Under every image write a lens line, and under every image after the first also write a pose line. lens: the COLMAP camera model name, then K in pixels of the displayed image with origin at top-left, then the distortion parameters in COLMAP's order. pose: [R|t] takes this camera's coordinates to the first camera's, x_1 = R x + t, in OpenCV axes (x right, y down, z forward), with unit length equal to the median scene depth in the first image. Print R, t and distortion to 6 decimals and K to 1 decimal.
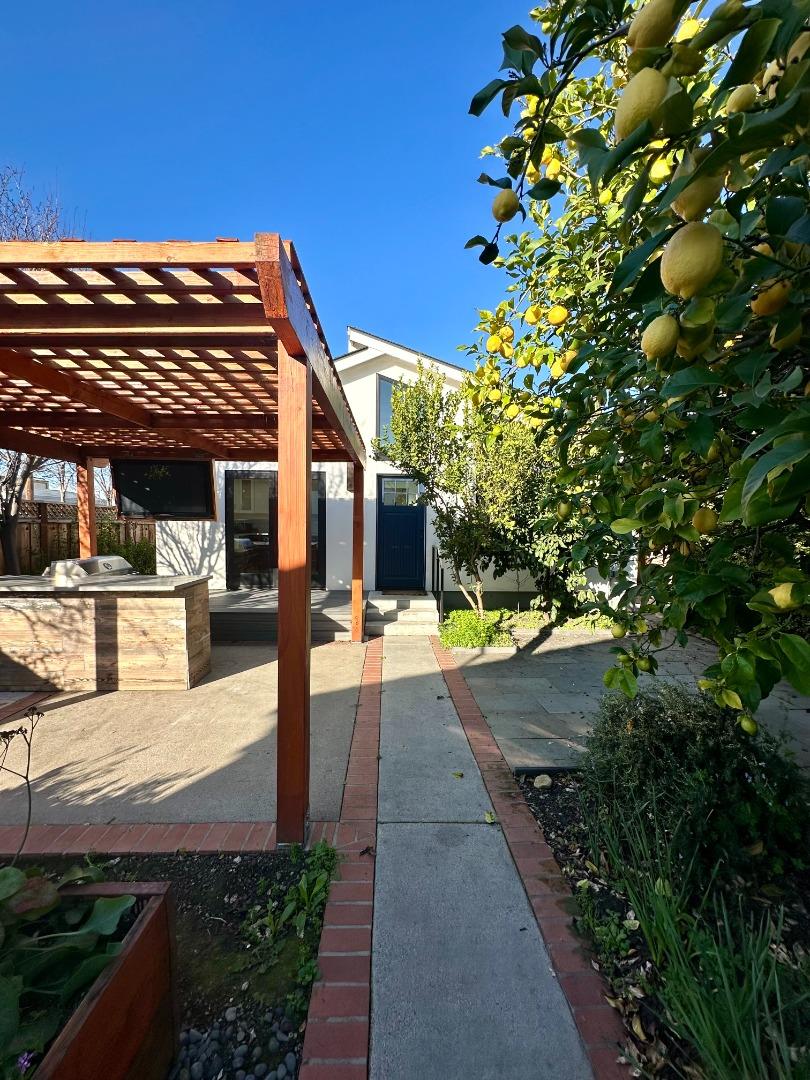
lens RADIAL K [[430.4, 0, 405.3], [0, 430.4, 541.6], [0, 0, 1]] dist [-0.002031, 0.000833]
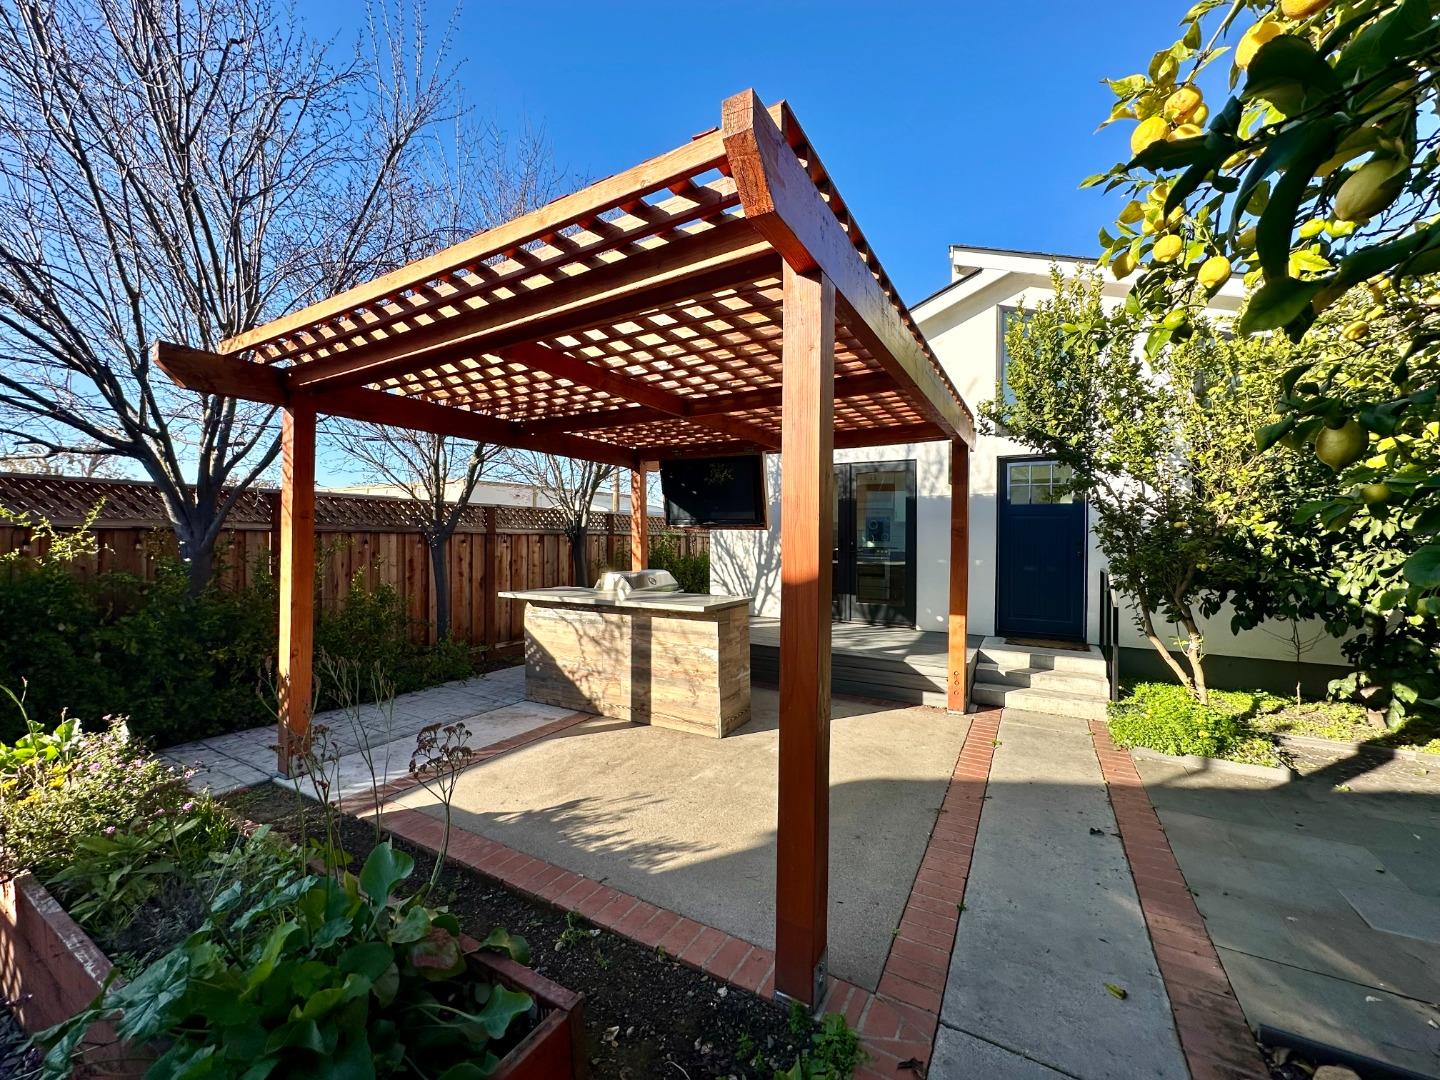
lens RADIAL K [[573.9, 0, 720.2], [0, 573.9, 538.5], [0, 0, 1]] dist [-0.002031, 0.000833]
pose [[0.853922, -0.001779, -0.520398, 0.048081], [-0.020583, 0.999096, -0.037190, 0.013548], [0.519993, 0.042469, 0.853114, 0.077068]]
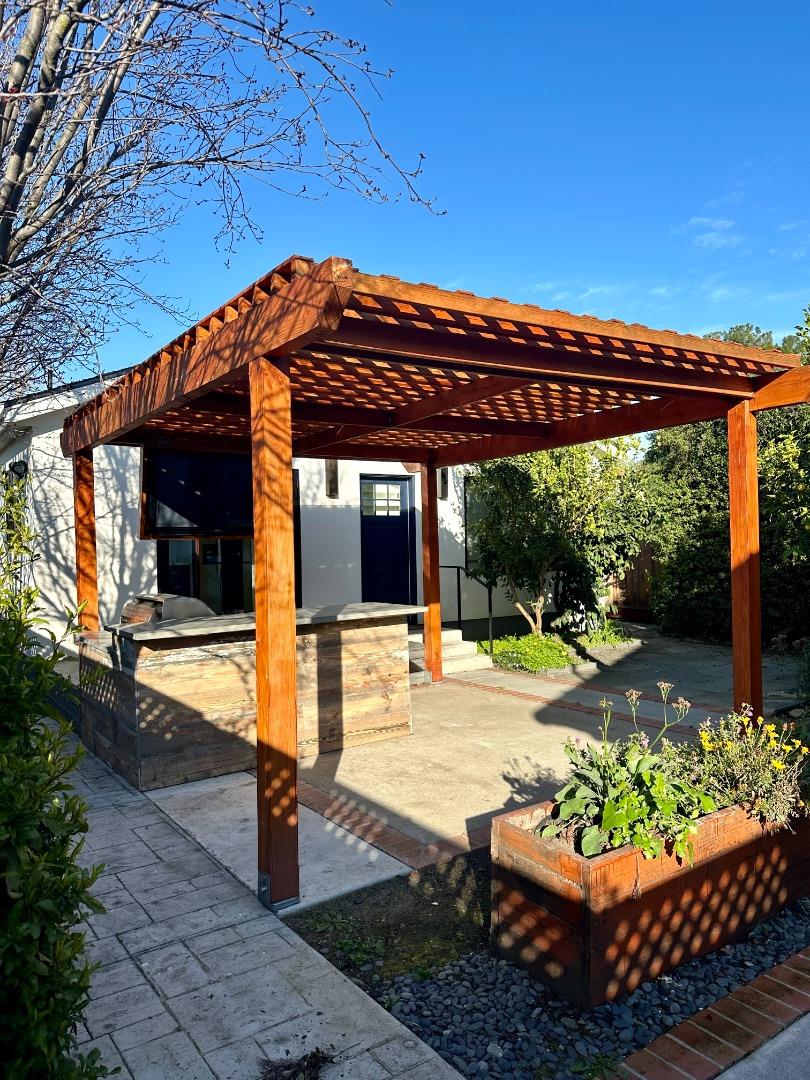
lens RADIAL K [[757.3, 0, 405.0], [0, 757.3, 540.0], [0, 0, 1]] dist [0.061471, -0.072787]
pose [[0.838821, -0.025239, 0.543821, -1.311809], [0.052712, 0.997997, -0.034988, 0.017587], [-0.541849, 0.058014, 0.838471, -0.260653]]
